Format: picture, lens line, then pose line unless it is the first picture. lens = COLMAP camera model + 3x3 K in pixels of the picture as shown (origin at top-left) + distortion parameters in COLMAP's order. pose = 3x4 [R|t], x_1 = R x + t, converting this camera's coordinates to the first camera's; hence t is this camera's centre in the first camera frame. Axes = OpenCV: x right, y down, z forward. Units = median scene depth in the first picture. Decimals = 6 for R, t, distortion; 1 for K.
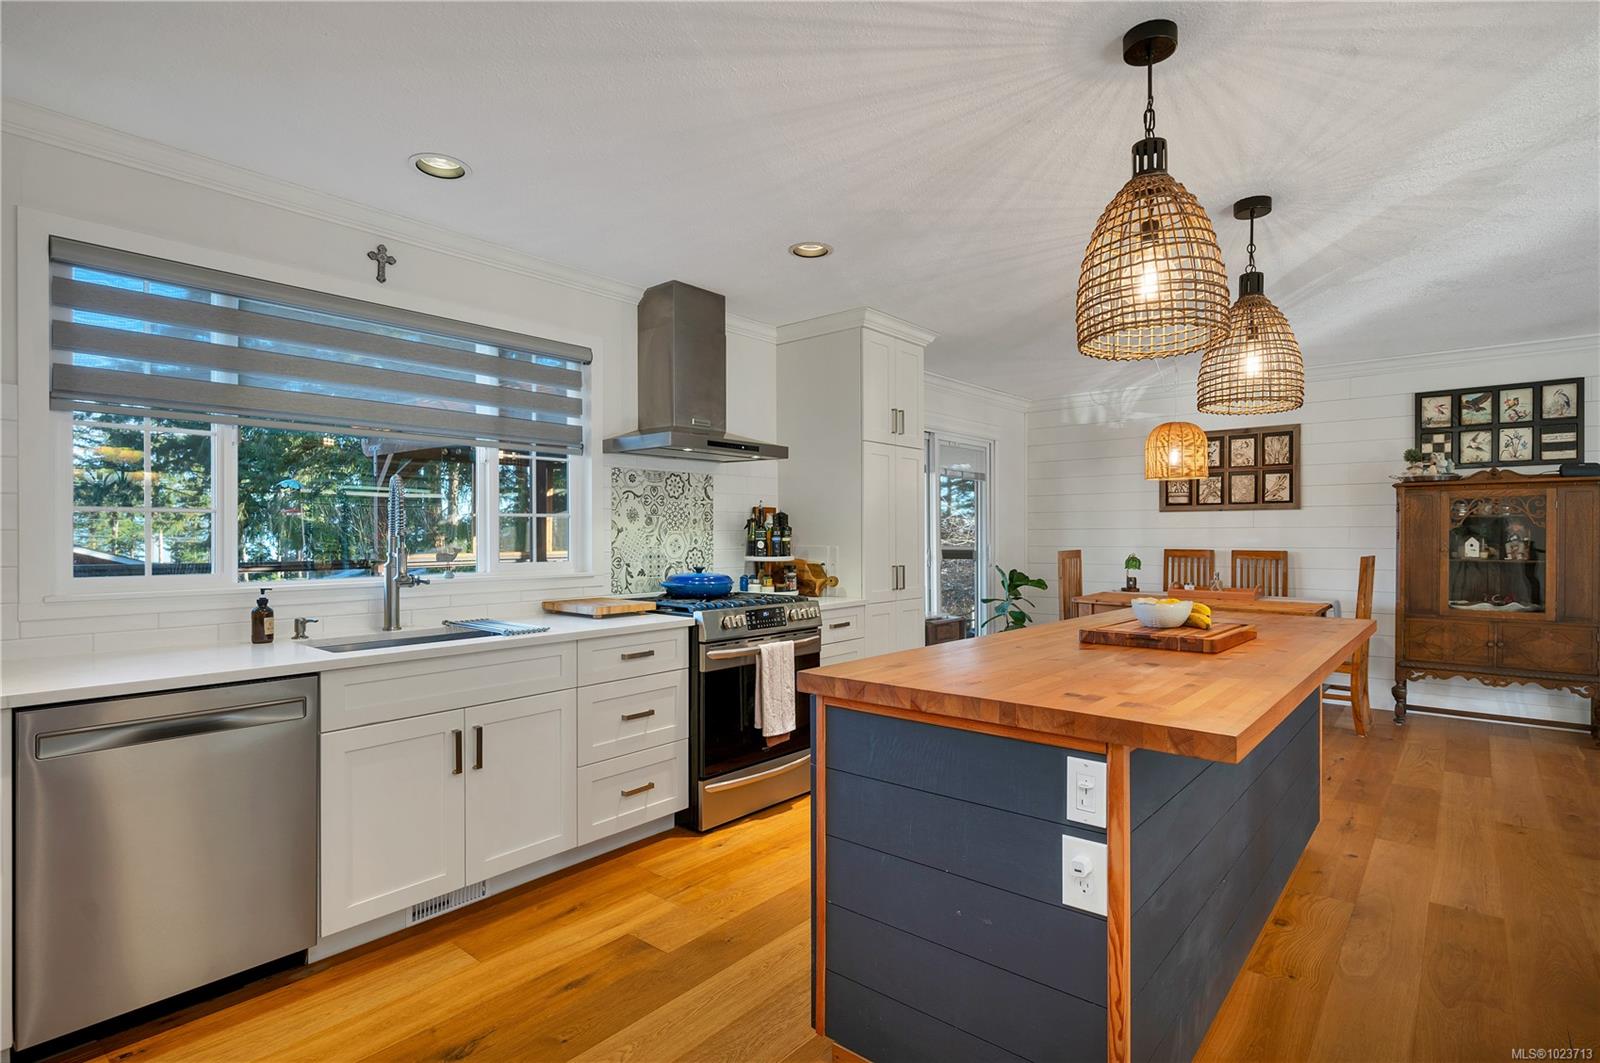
lens RADIAL K [[785.4, 0, 804.3], [0, 785.4, 537.6], [0, 0, 1]] dist [0.000575, -0.000329]
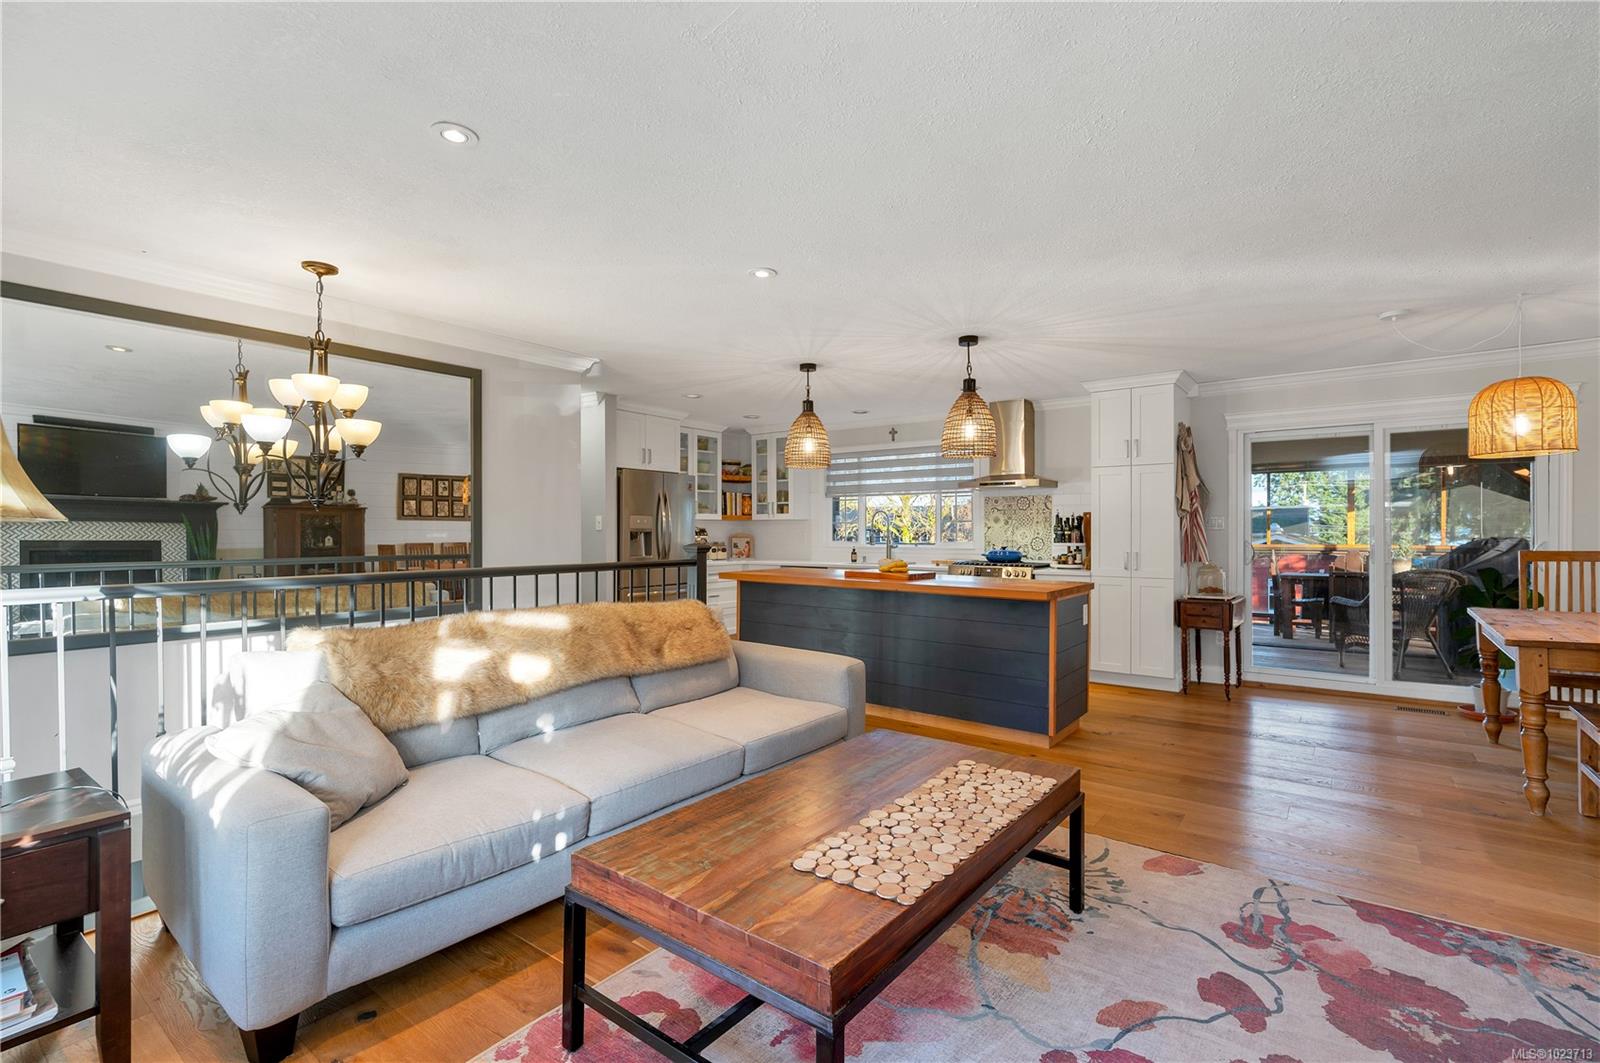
lens RADIAL K [[723.1, 0, 800.0], [0, 723.1, 531.5], [0, 0, 1]] dist [-0.000789, -0.000597]
pose [[0.053918, 0.002811, -0.998541, 1.206985], [-0.003235, 0.999991, 0.002641, -0.001895], [0.998540, 0.003088, 0.053927, 0.307415]]
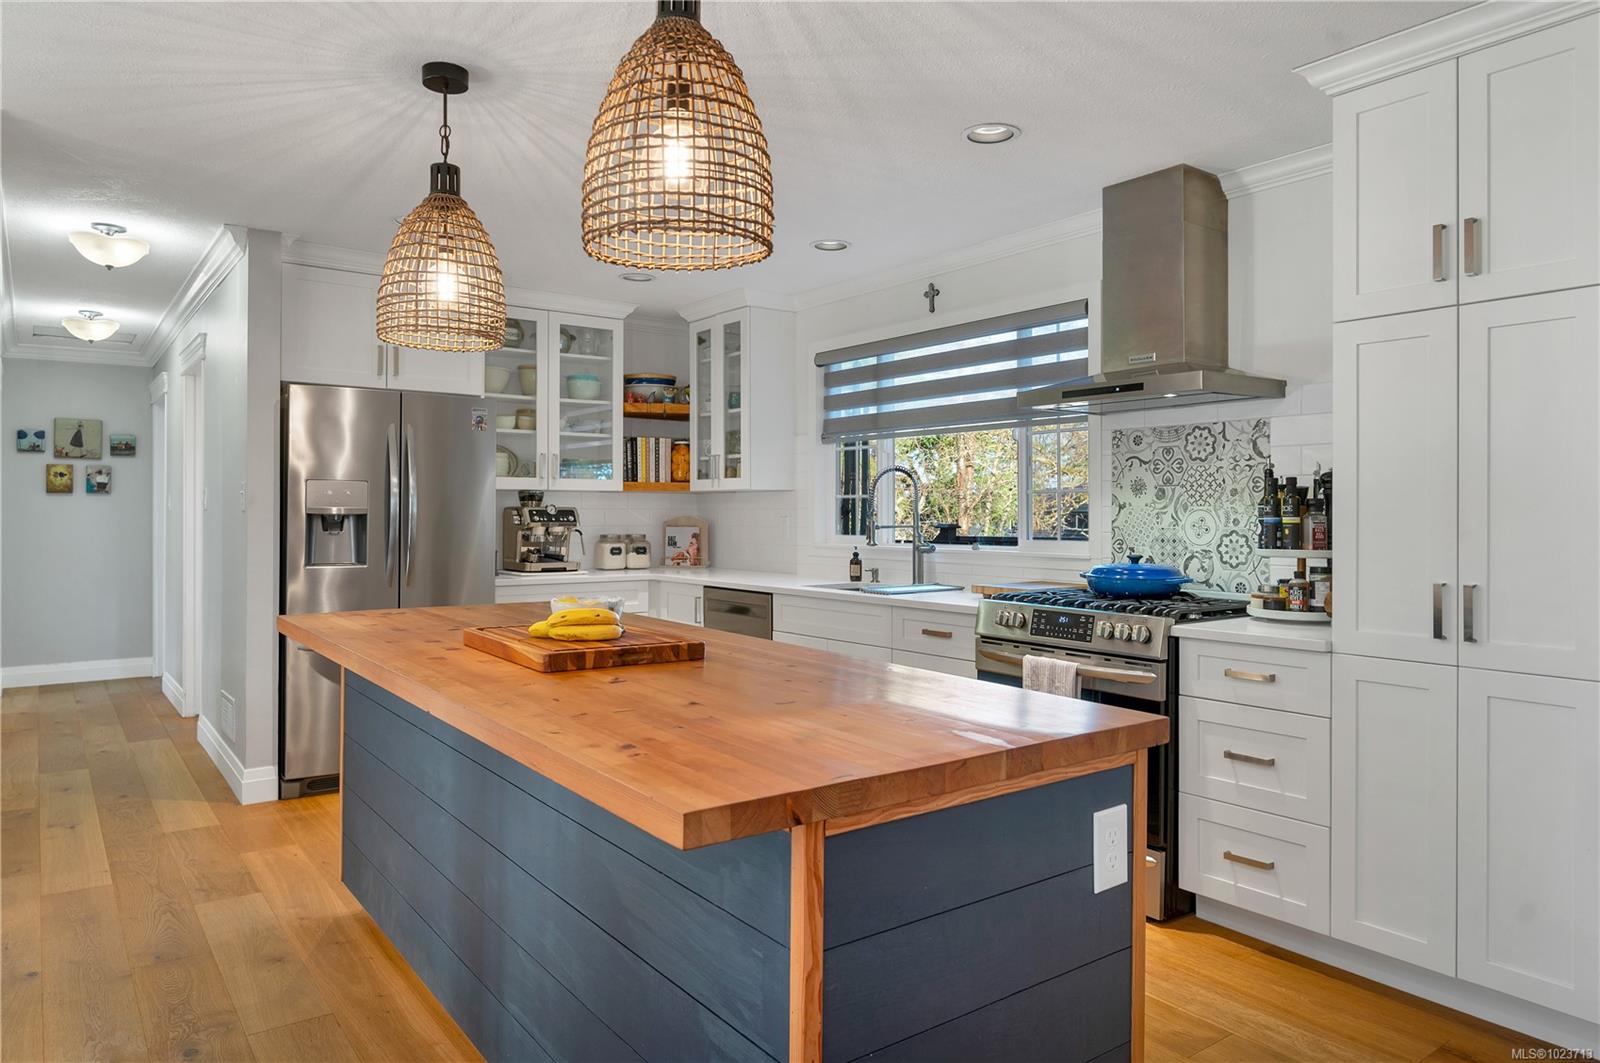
lens RADIAL K [[1031.2, 0, 803.8], [0, 1031.2, 507.3], [0, 0, 1]] dist [-0.004522, -0.001317]
pose [[-0.225604, -0.003676, -0.974212, 0.663491], [-0.005181, 0.999983, -0.002574, -0.002746], [0.974205, 0.004467, -0.225619, 0.689971]]
